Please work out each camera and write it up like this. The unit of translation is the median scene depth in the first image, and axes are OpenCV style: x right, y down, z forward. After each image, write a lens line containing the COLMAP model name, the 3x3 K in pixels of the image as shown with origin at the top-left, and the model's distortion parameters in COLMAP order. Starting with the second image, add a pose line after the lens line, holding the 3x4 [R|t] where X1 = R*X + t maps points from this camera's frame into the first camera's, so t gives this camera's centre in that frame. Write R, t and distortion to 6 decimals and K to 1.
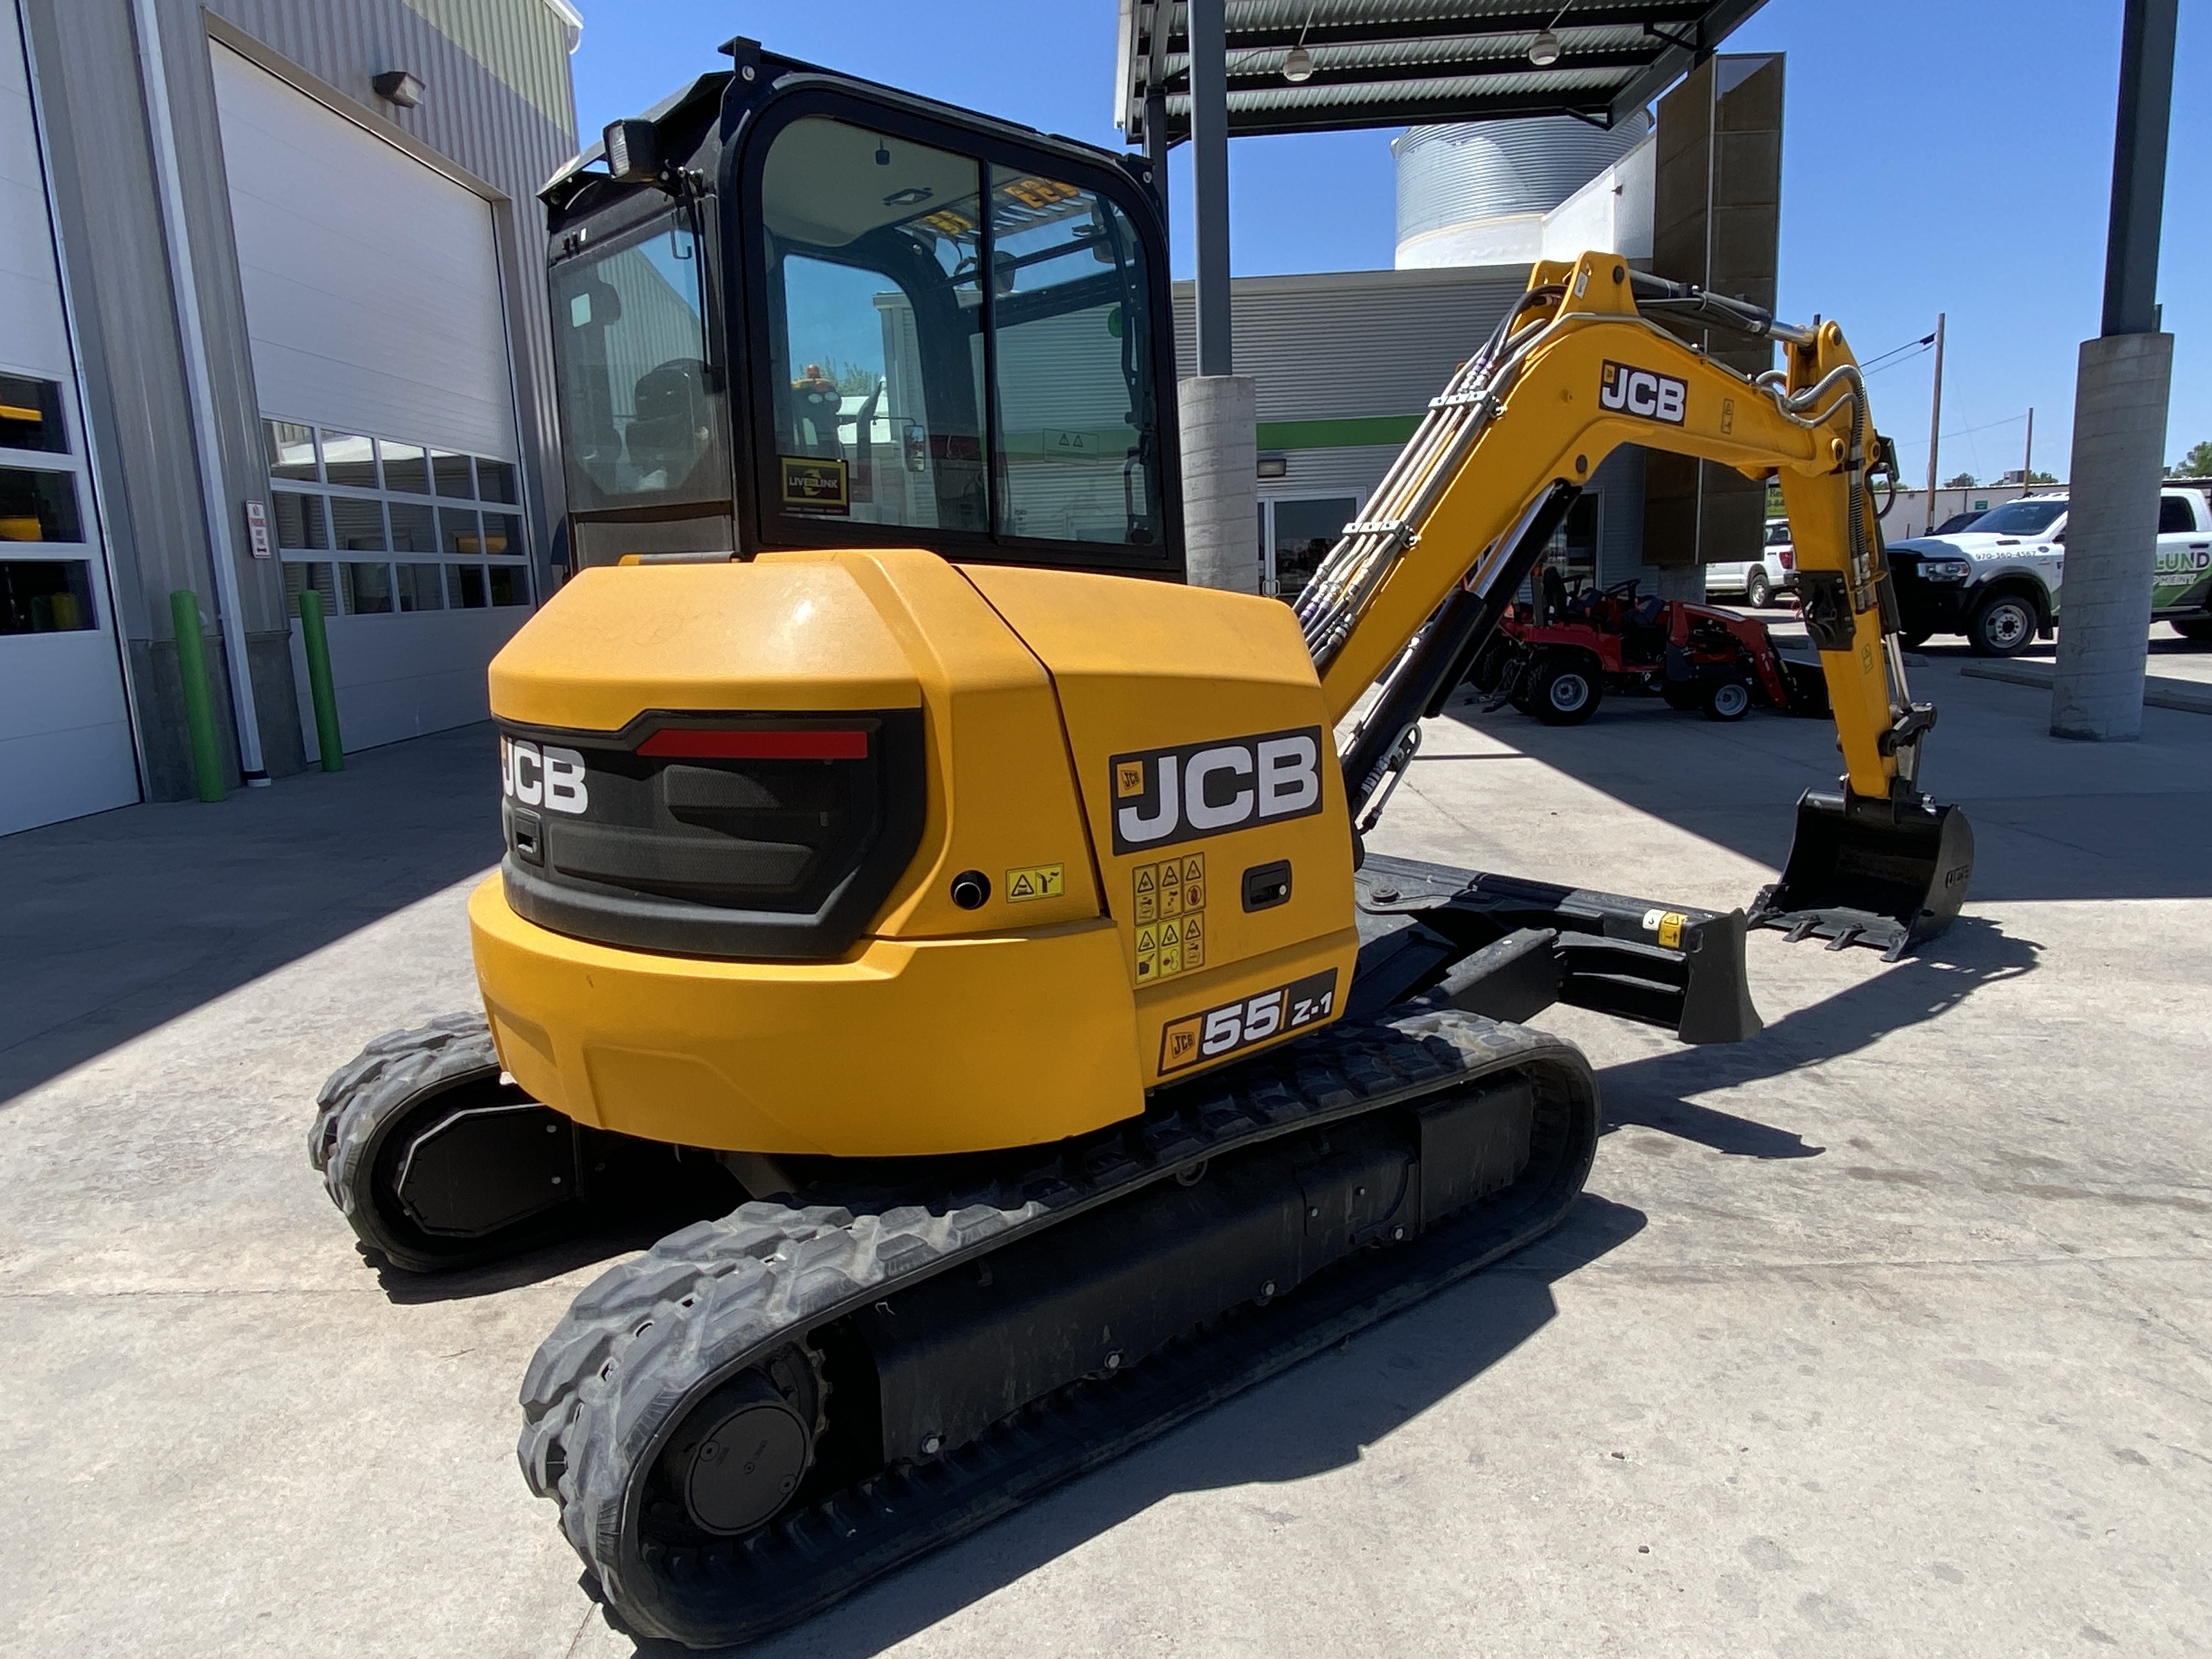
lens RADIAL K [[1421.9, 0, 1113.7], [0, 1421.9, 837.0], [0, 0, 1]] dist [0.053468, -0.062993]
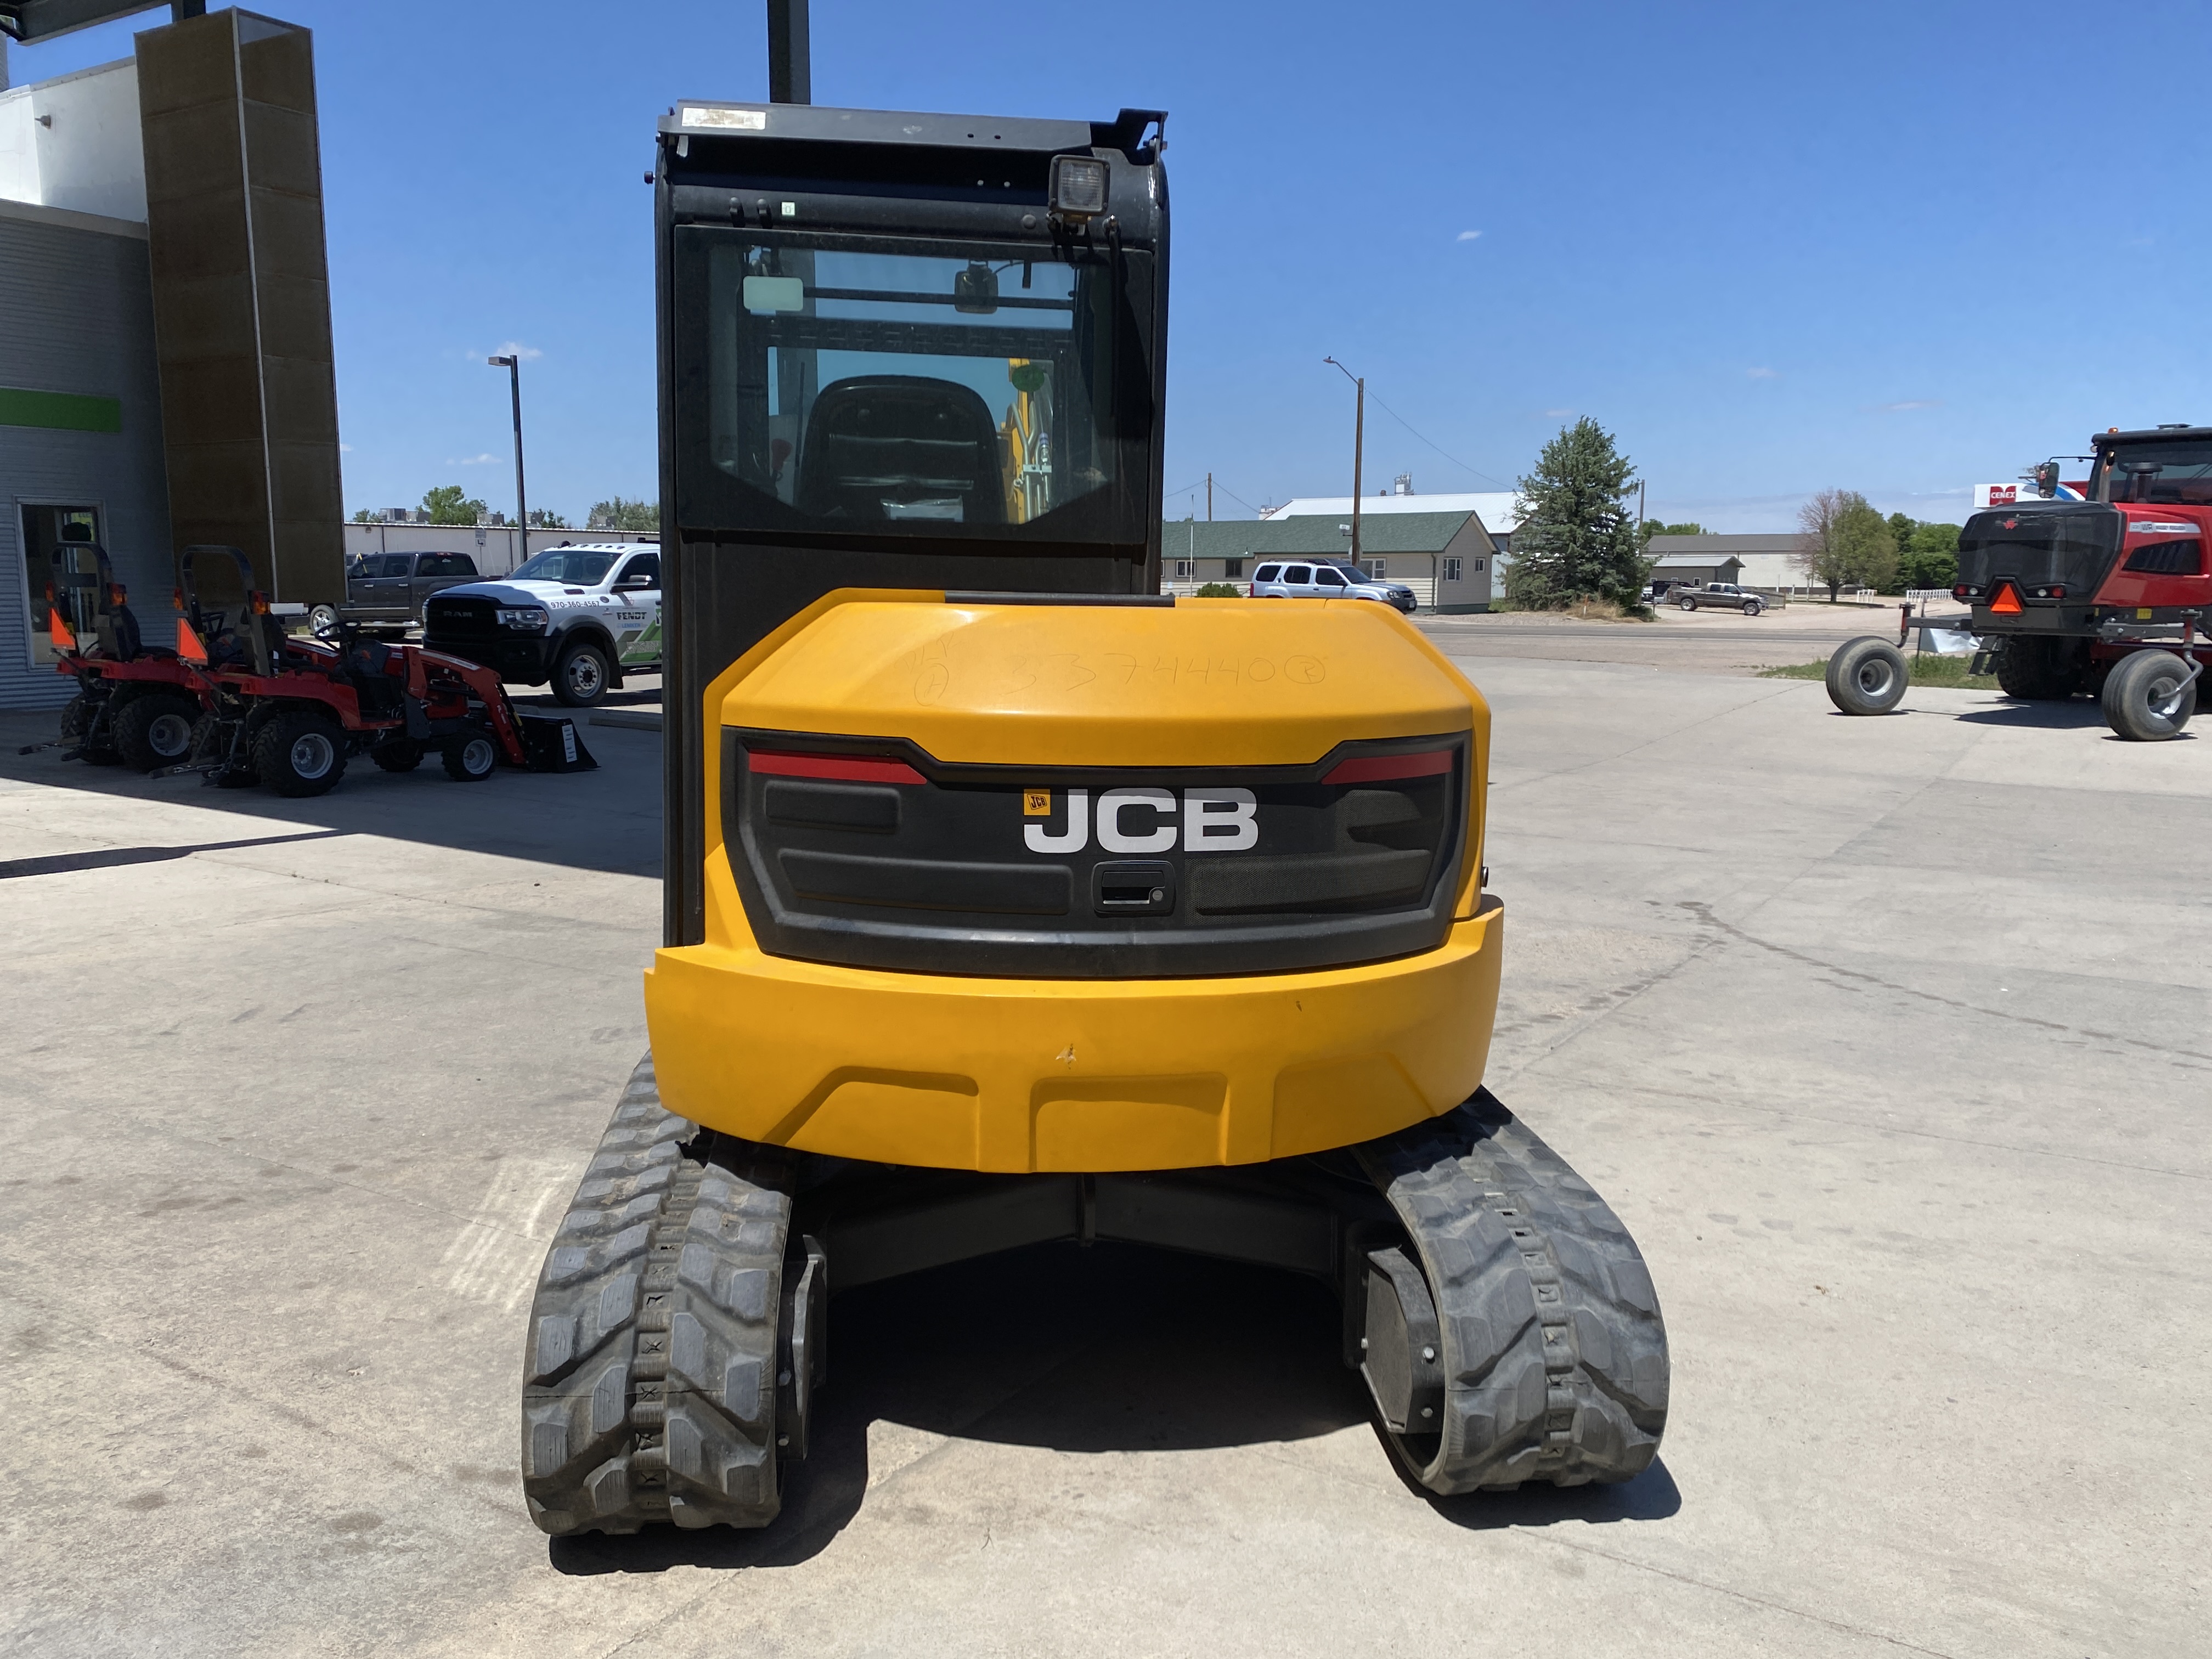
lens RADIAL K [[1747.1, 0, 1118.0], [0, 1747.1, 814.2], [0, 0, 1]] dist [0.031950, -0.030065]
pose [[0.531008, -0.073194, 0.844200, -0.942765], [0.131279, 0.991340, 0.003377, -0.036927], [-0.837136, 0.109032, 0.536018, 0.263733]]
